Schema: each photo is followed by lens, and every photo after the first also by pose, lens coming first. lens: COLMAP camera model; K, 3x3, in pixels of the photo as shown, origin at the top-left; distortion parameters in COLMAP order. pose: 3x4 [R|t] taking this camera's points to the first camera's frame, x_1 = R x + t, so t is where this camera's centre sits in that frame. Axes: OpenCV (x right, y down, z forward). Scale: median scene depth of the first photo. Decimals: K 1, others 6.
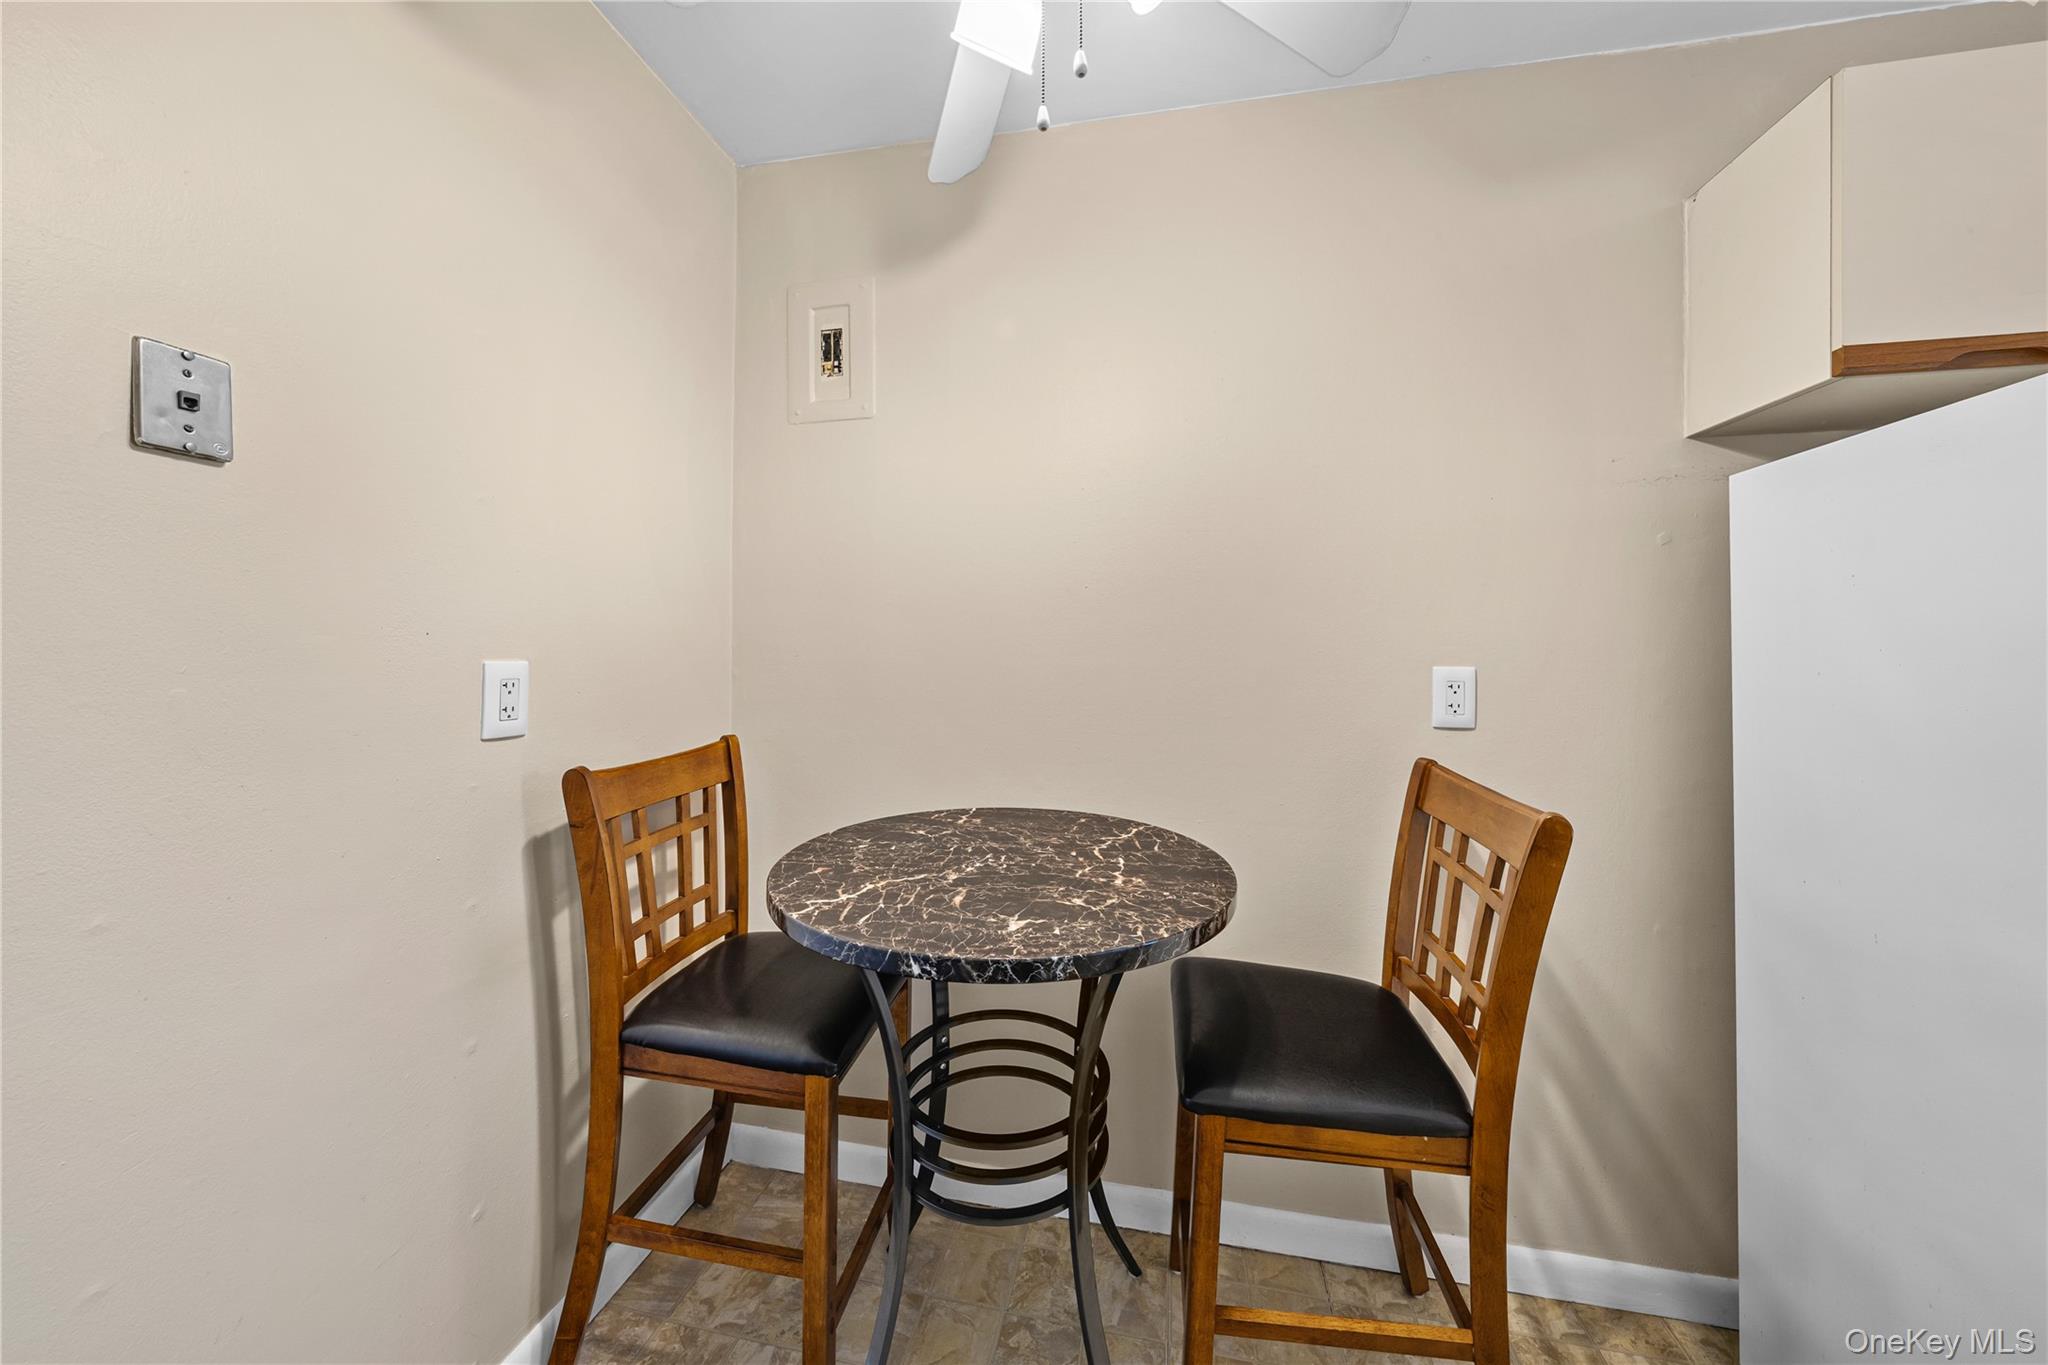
lens RADIAL K [[707.2, 0, 1023.5], [0, 707.2, 646.9], [0, 0, 1]] dist [-0.002012, 0.000079]
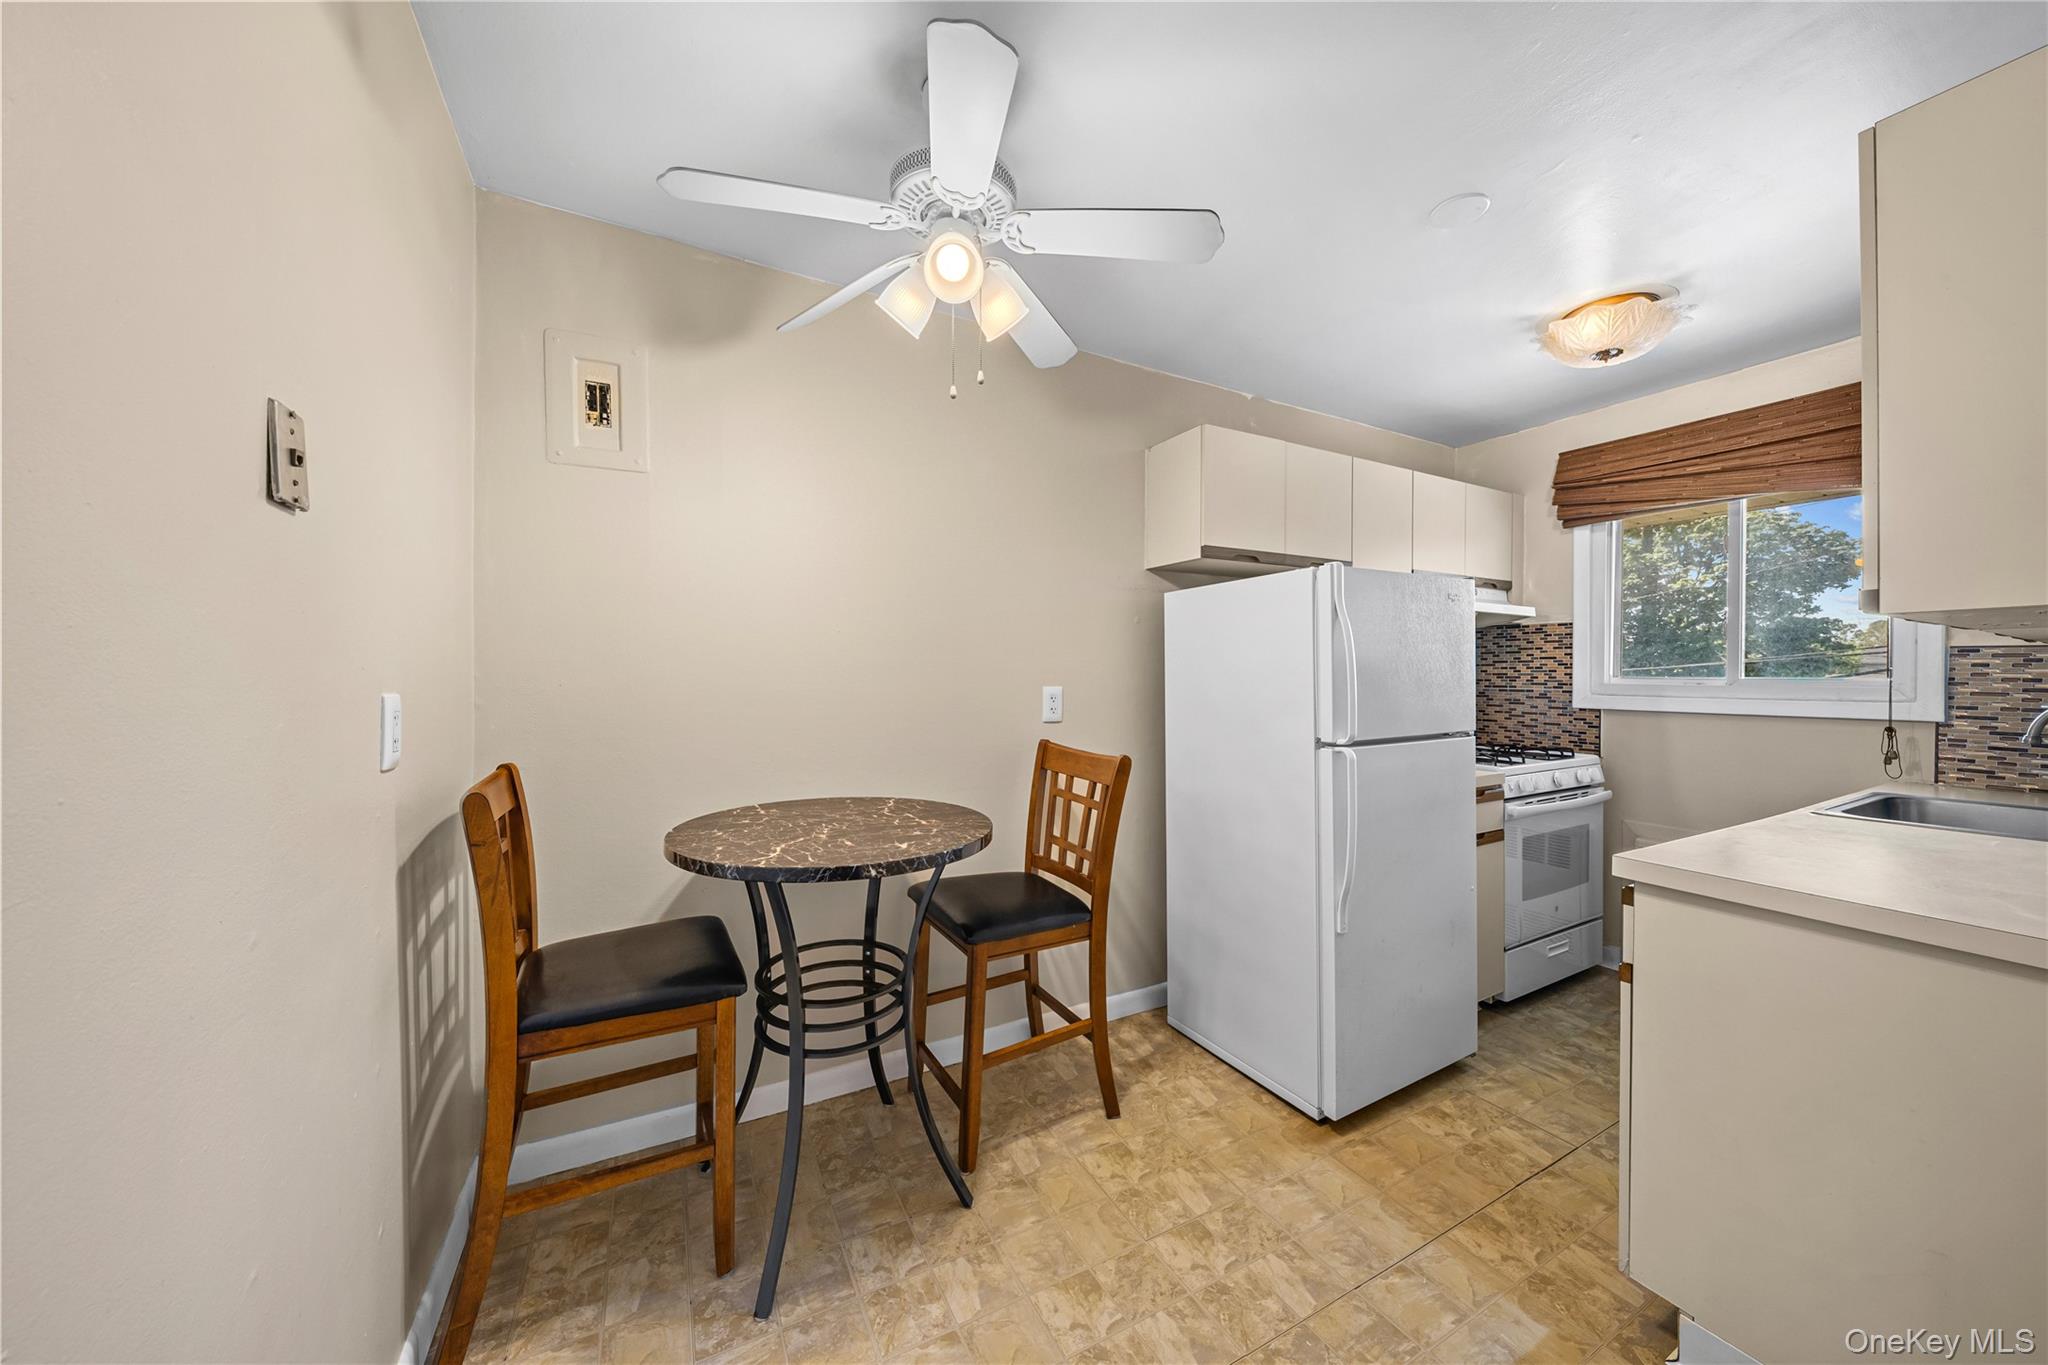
lens RADIAL K [[707.2, 0, 1019.8], [0, 707.2, 679.1], [0, 0, 1]] dist [-0.002012, 0.000079]
pose [[0.776995, -0.007992, 0.629456, -0.601021], [0.000103, 0.999921, 0.012569, -0.013166], [-0.629507, -0.009701, 0.776934, -0.328013]]
